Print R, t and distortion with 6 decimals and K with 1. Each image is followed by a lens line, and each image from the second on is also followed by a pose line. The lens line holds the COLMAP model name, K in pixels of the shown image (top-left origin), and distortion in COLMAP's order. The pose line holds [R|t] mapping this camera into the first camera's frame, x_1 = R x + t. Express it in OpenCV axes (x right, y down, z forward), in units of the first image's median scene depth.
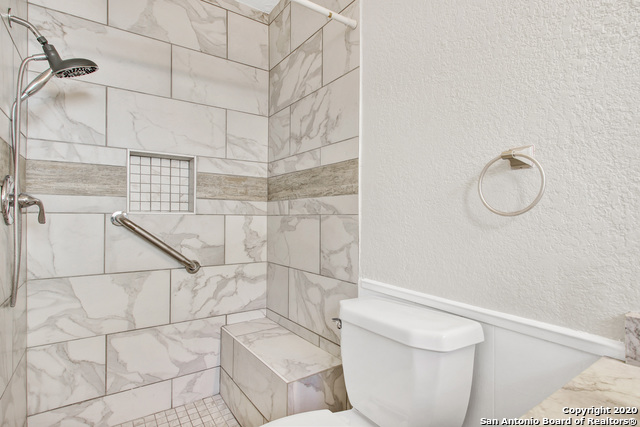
lens RADIAL K [[328.4, 0, 320.0], [0, 328.4, 213.5], [0, 0, 1]] dist [0.000854, 0.000185]
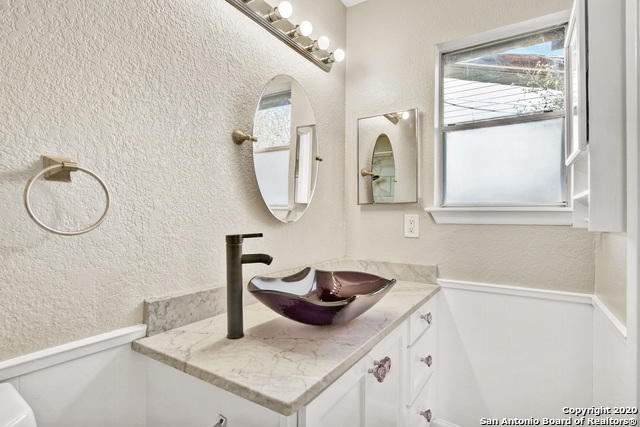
lens RADIAL K [[321.7, 0, 320.0], [0, 321.7, 213.5], [0, 0, 1]] dist [-0.000514, -0.000097]
pose [[-0.385982, 0.003587, 0.922499, -0.530828], [-0.015652, 0.999823, -0.010436, -0.055883], [-0.922374, -0.018467, -0.385858, 0.757135]]
